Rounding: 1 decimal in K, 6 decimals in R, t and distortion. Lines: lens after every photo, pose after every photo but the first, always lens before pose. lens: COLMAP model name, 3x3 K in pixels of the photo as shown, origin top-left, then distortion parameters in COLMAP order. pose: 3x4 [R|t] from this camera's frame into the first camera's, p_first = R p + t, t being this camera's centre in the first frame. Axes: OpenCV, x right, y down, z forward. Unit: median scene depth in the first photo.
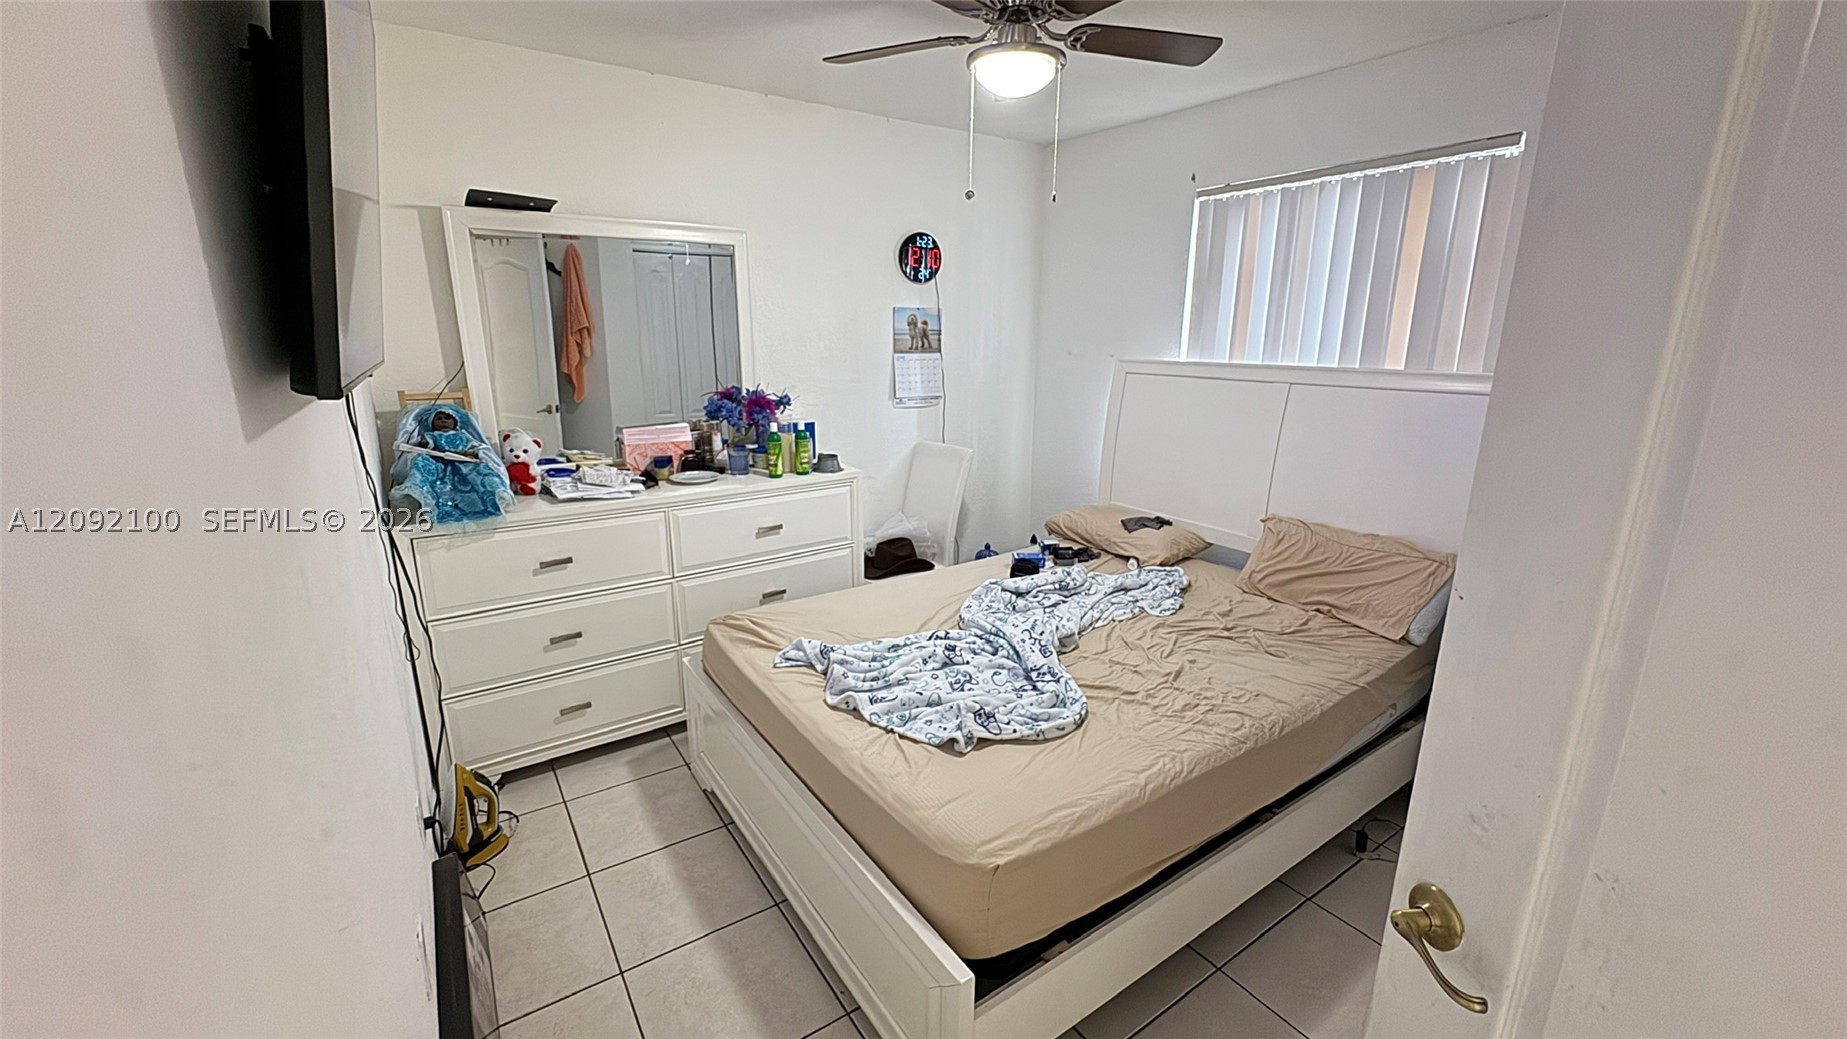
lens RADIAL K [[740.4, 0, 908.3], [0, 740.4, 514.2], [0, 0, 1]] dist [0.000194, 0.000402]
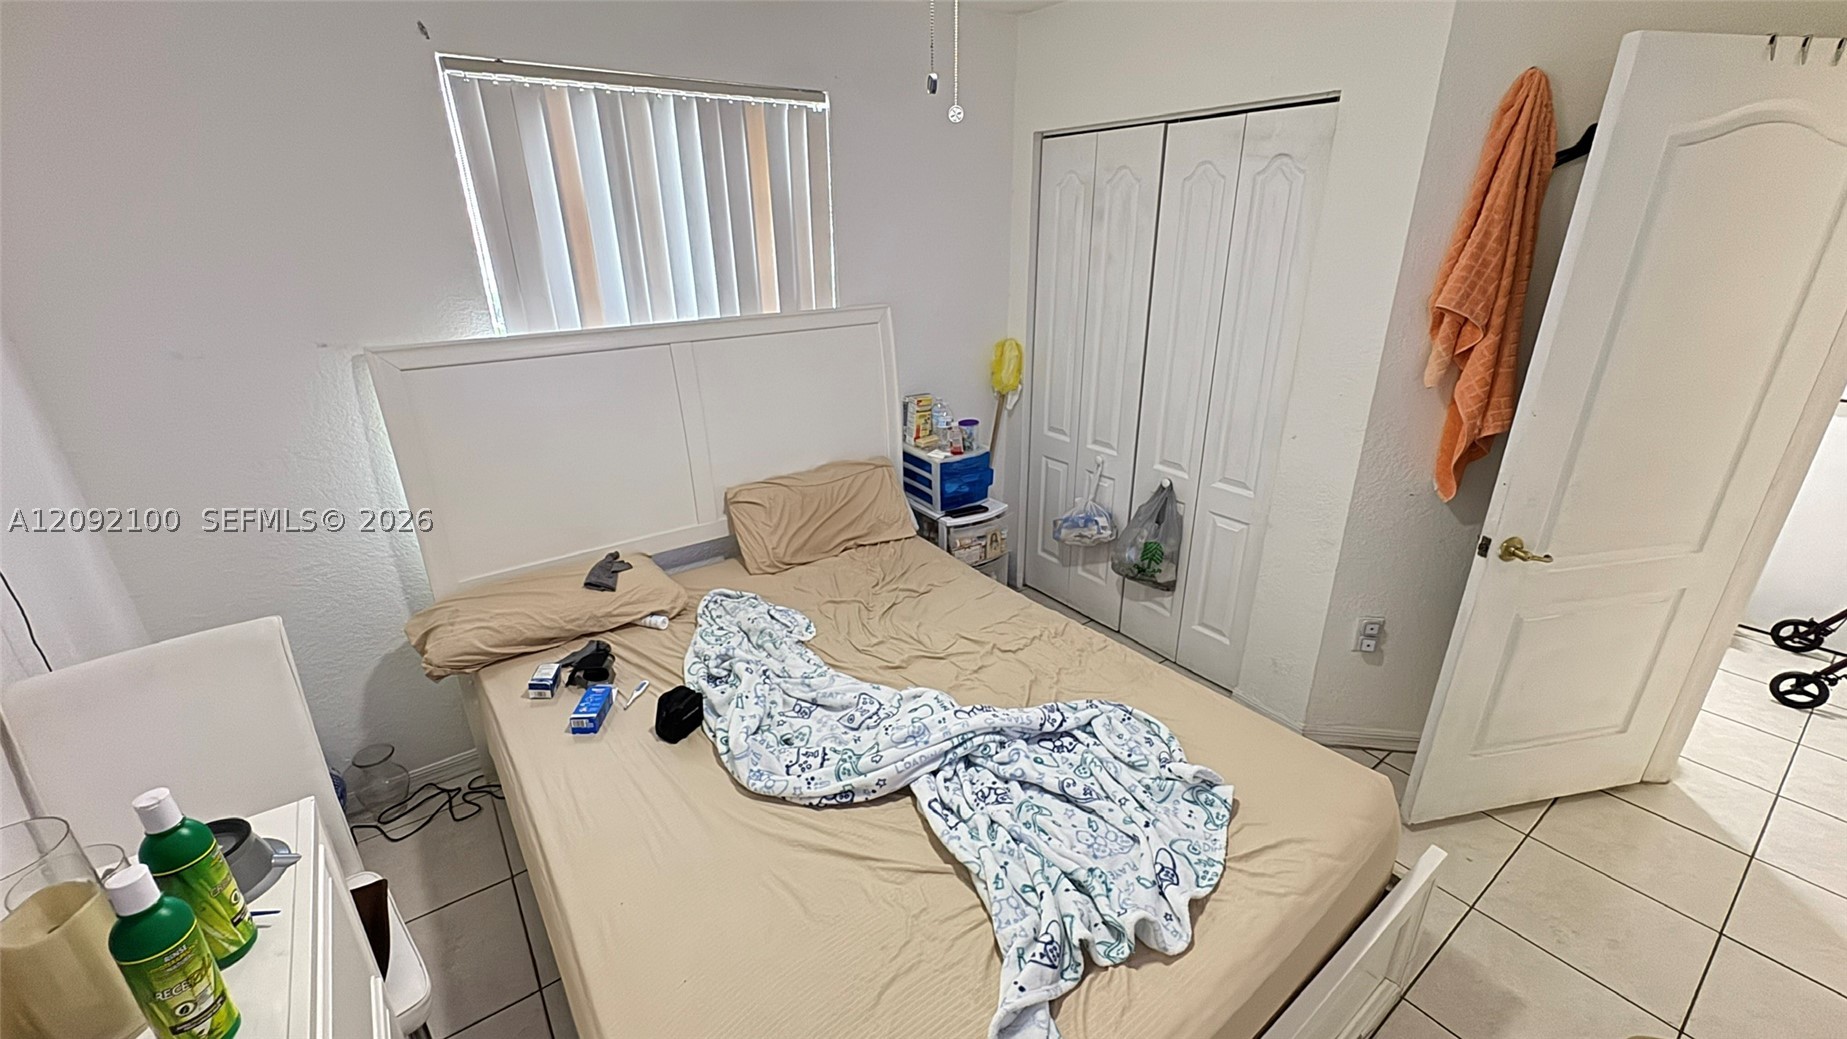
lens RADIAL K [[740.4, 0, 911.3], [0, 740.4, 527.2], [0, 0, 1]] dist [0.000194, 0.000402]
pose [[-0.049063, -0.387171, 0.920702, -0.391414], [0.249874, 0.887741, 0.386626, -0.267864], [-0.967035, 0.249028, 0.053189, 0.797717]]
